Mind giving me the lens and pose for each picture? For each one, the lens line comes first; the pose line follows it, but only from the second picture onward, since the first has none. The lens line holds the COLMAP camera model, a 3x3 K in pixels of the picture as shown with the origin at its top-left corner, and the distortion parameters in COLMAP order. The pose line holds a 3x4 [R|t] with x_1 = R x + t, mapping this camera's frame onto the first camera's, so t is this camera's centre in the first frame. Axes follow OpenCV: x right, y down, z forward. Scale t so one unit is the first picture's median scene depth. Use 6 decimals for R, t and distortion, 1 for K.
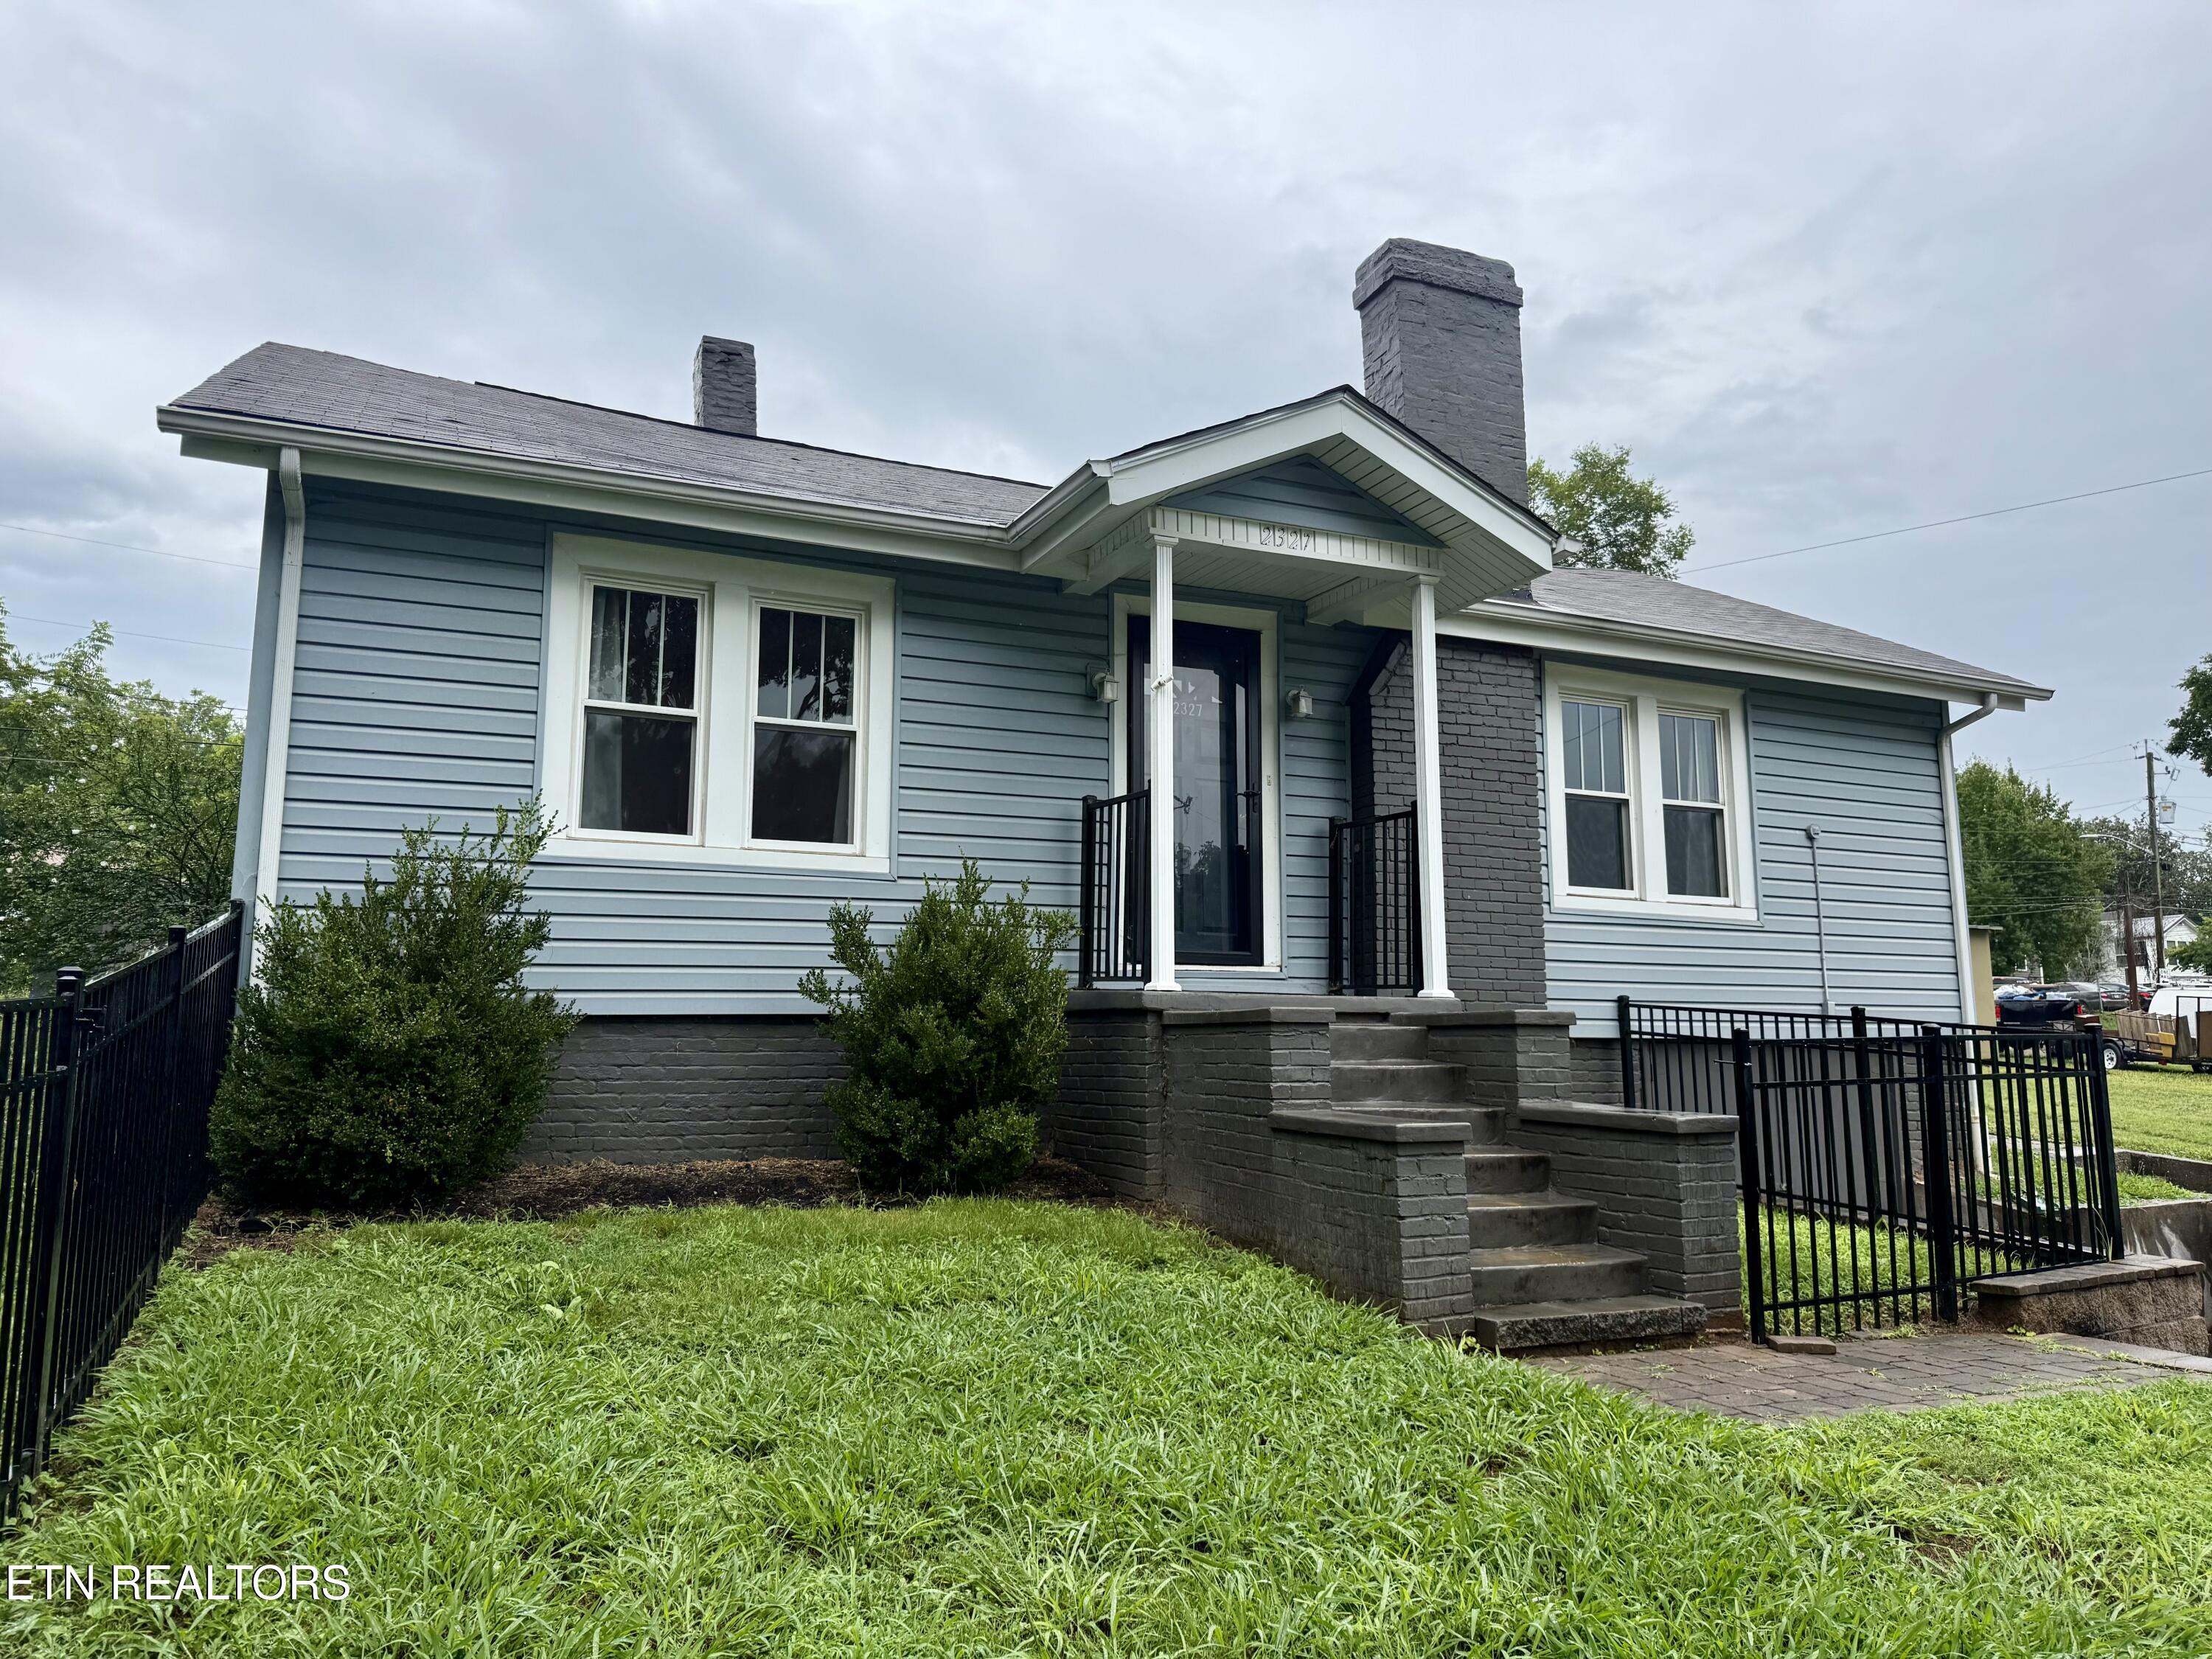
lens RADIAL K [[1550.8, 0, 1117.4], [0, 1550.8, 846.2], [0, 0, 1]] dist [0.053552, -0.035360]
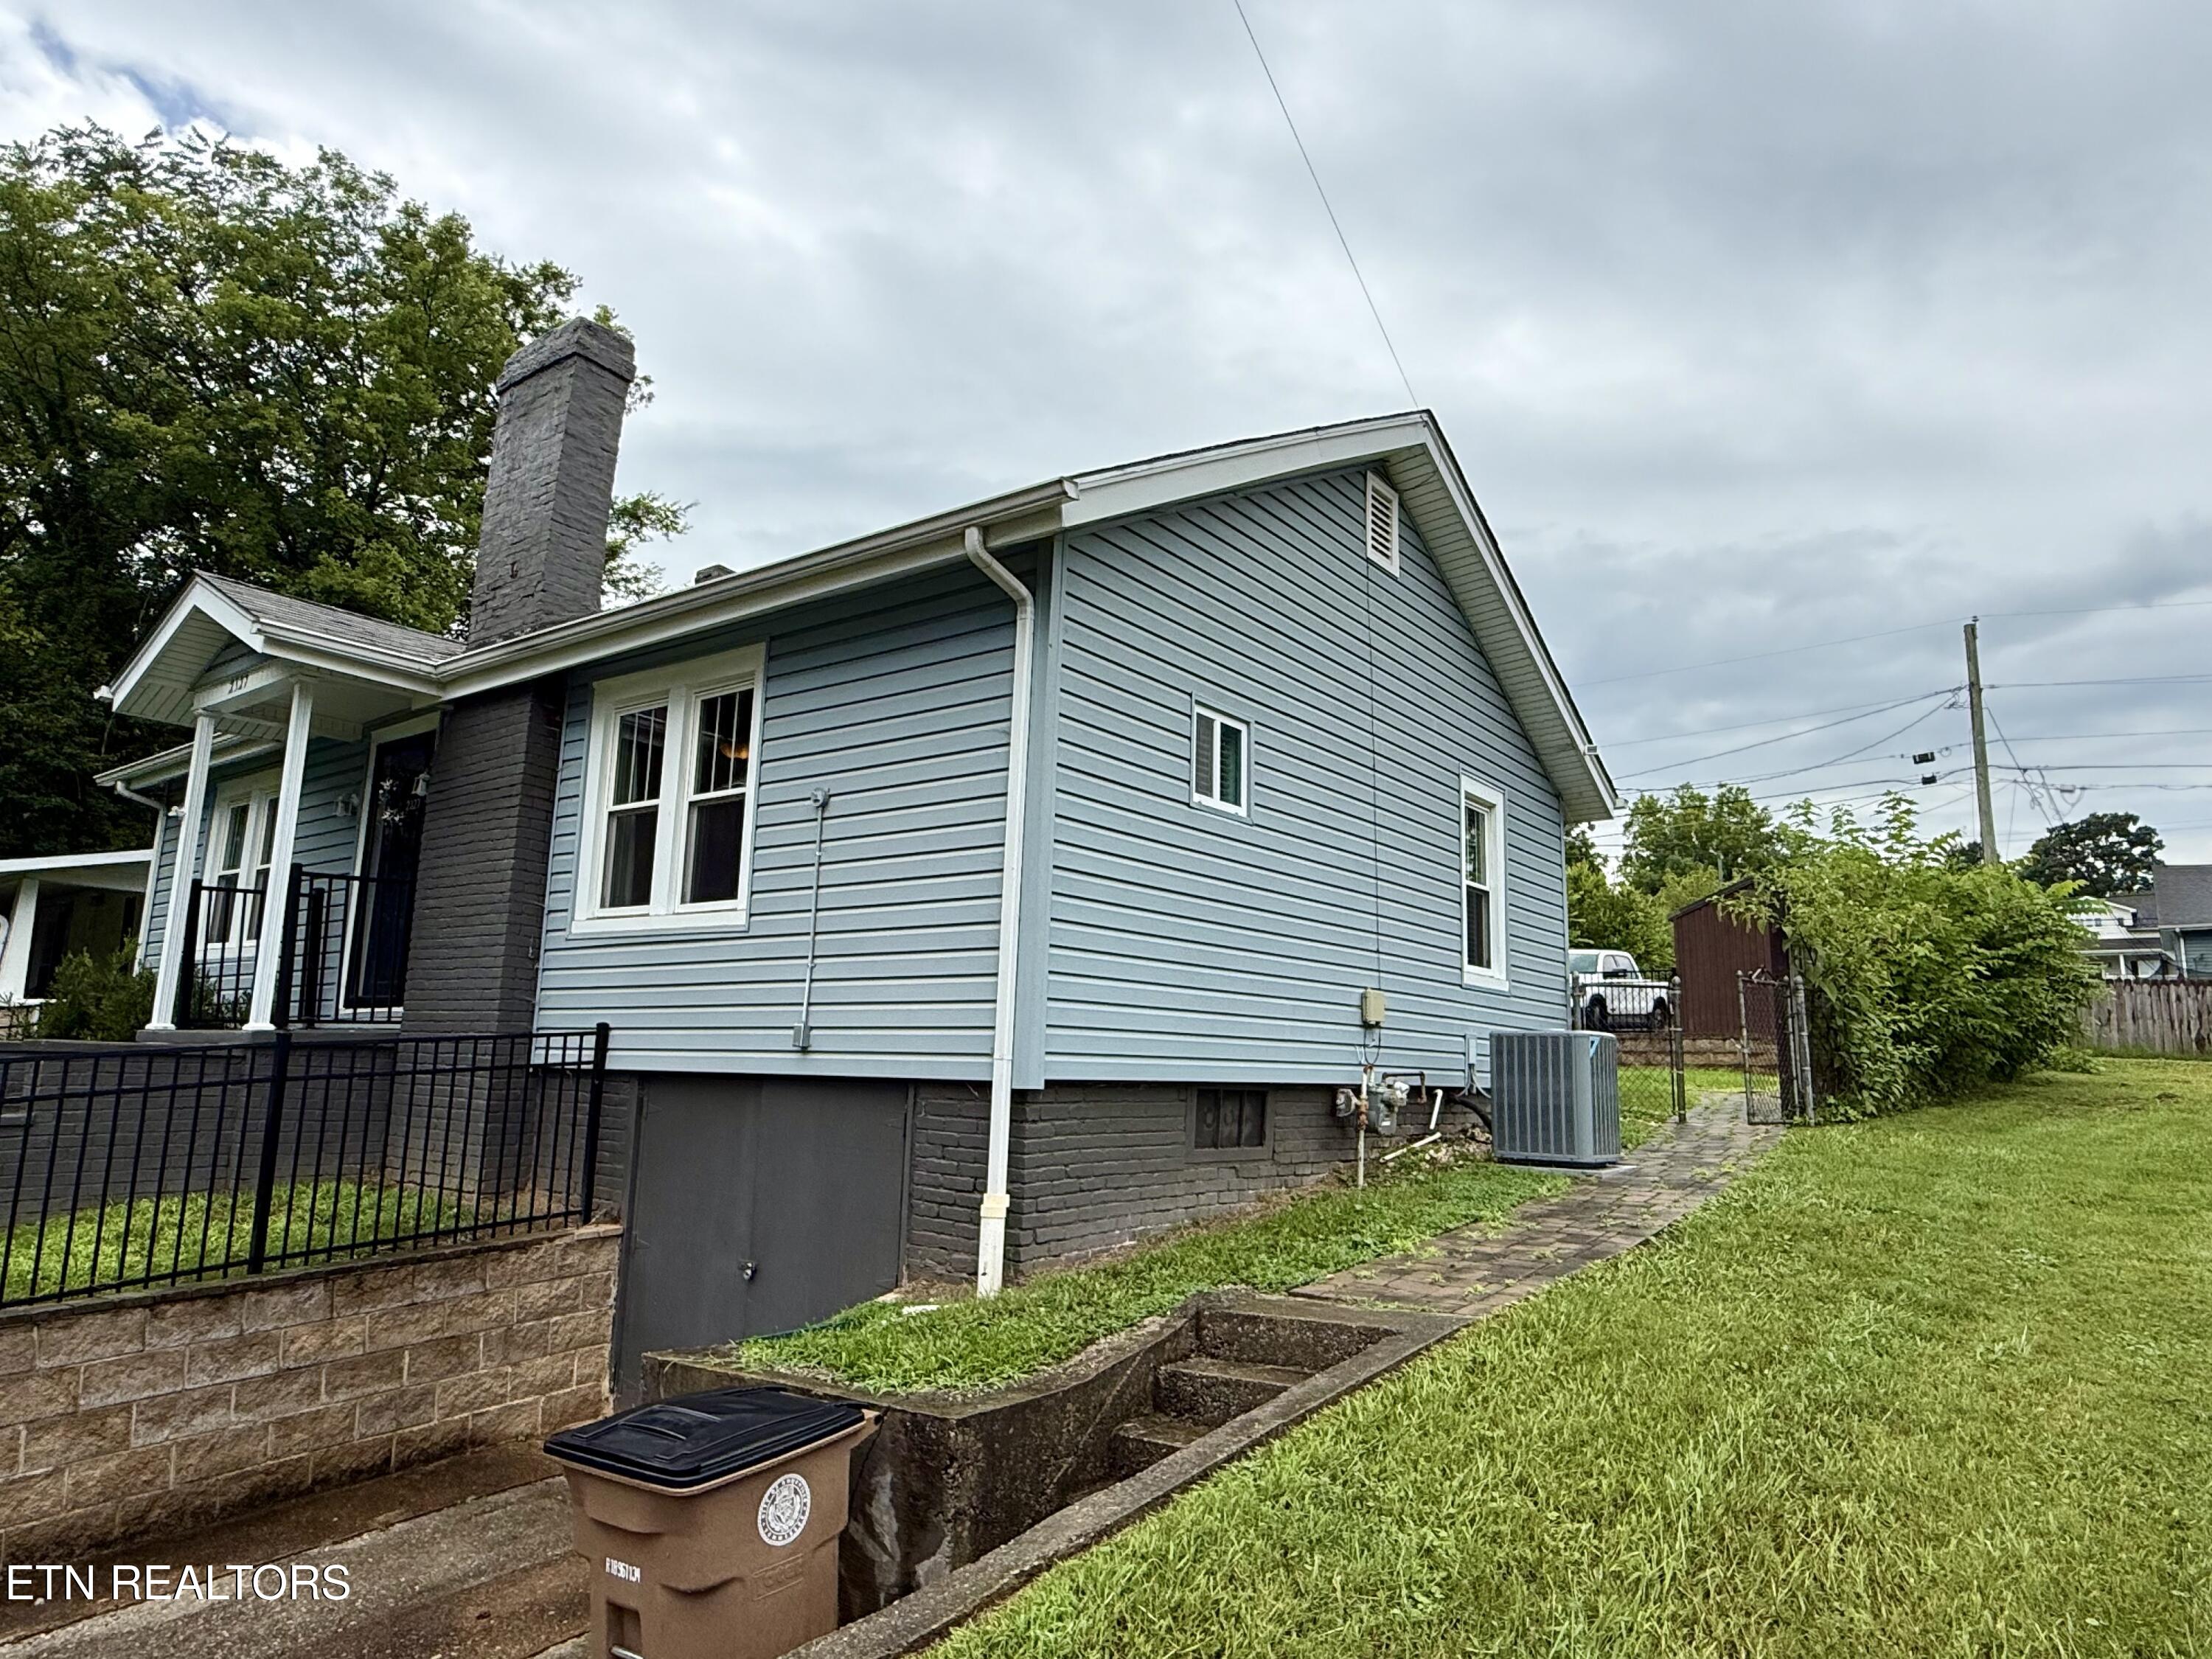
lens RADIAL K [[1358.8, 0, 1111.0], [0, 1358.8, 829.3], [0, 0, 1]] dist [-0.003089, 0.002848]
pose [[0.472234, -0.142476, -0.869883, 1.441457], [0.093095, 0.989393, -0.111512, 0.122403], [0.876544, -0.028322, 0.480488, 1.082262]]
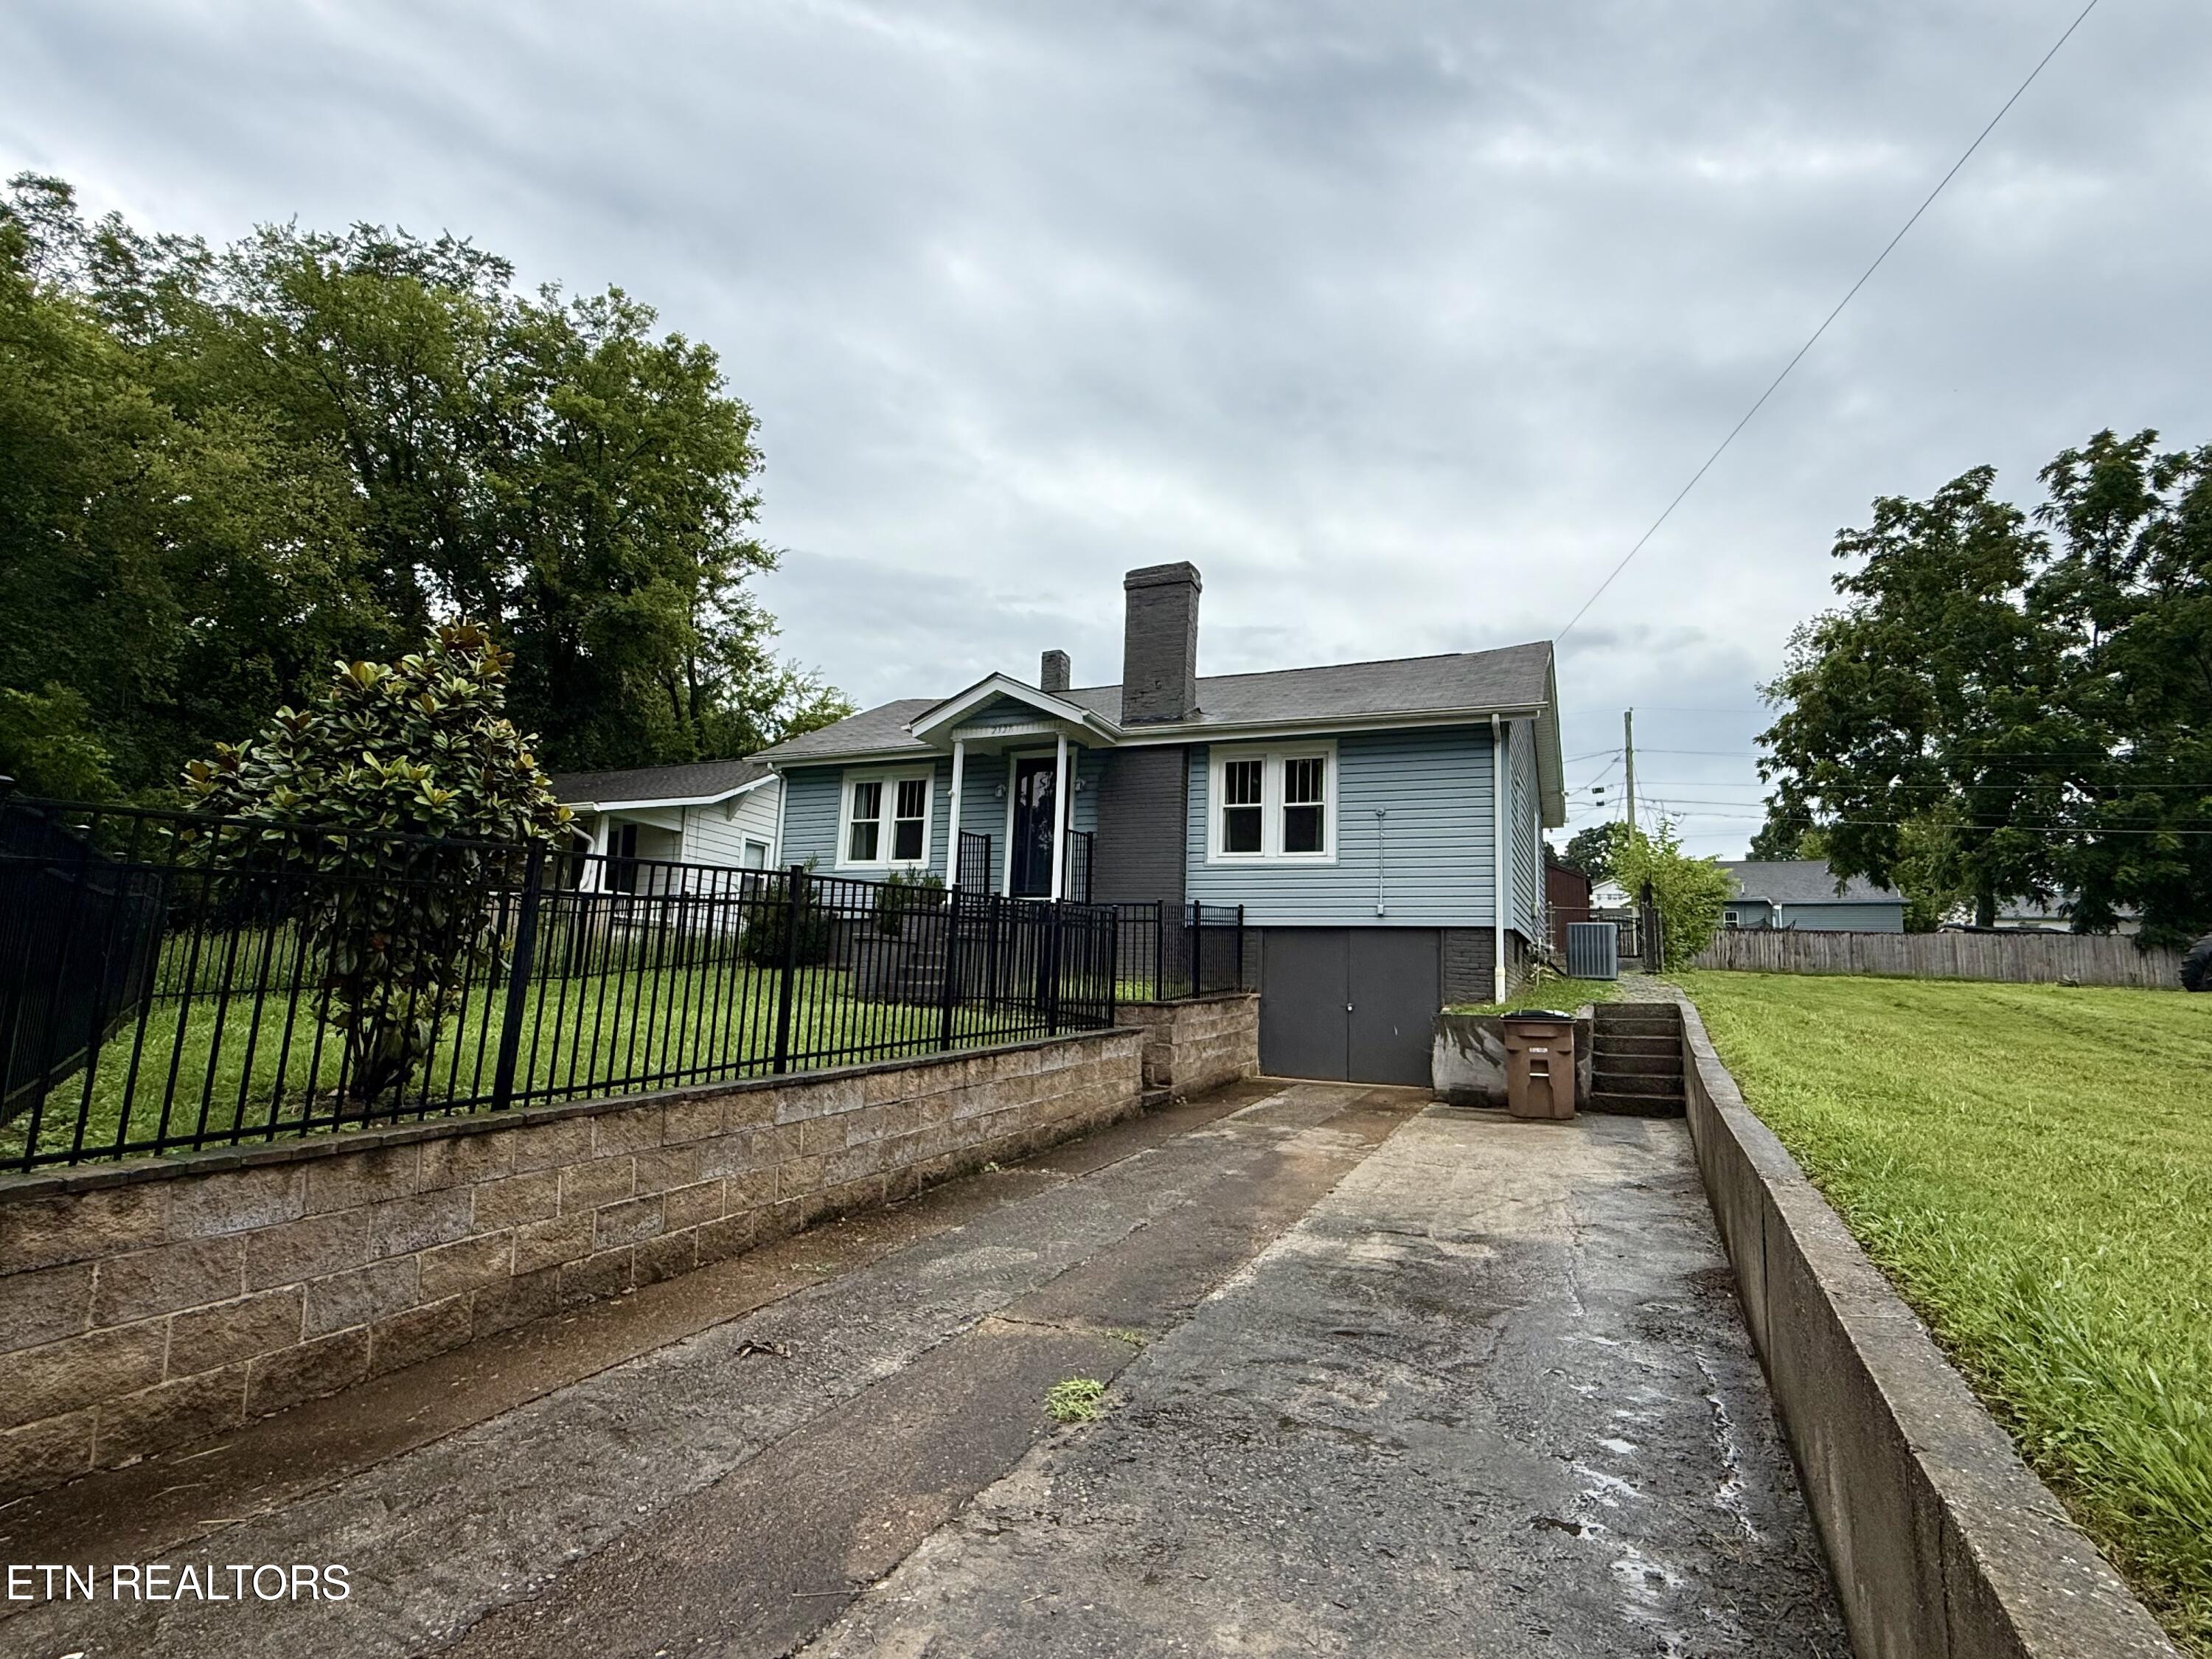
lens RADIAL K [[1116.6, 0, 1103.7], [0, 1116.6, 832.5], [0, 0, 1]] dist [-0.000867, -0.000558]
pose [[0.654050, -0.090907, -0.750969, 1.594815], [0.062771, 0.995851, -0.065880, 0.106236], [0.753843, -0.004050, 0.657042, -0.099618]]
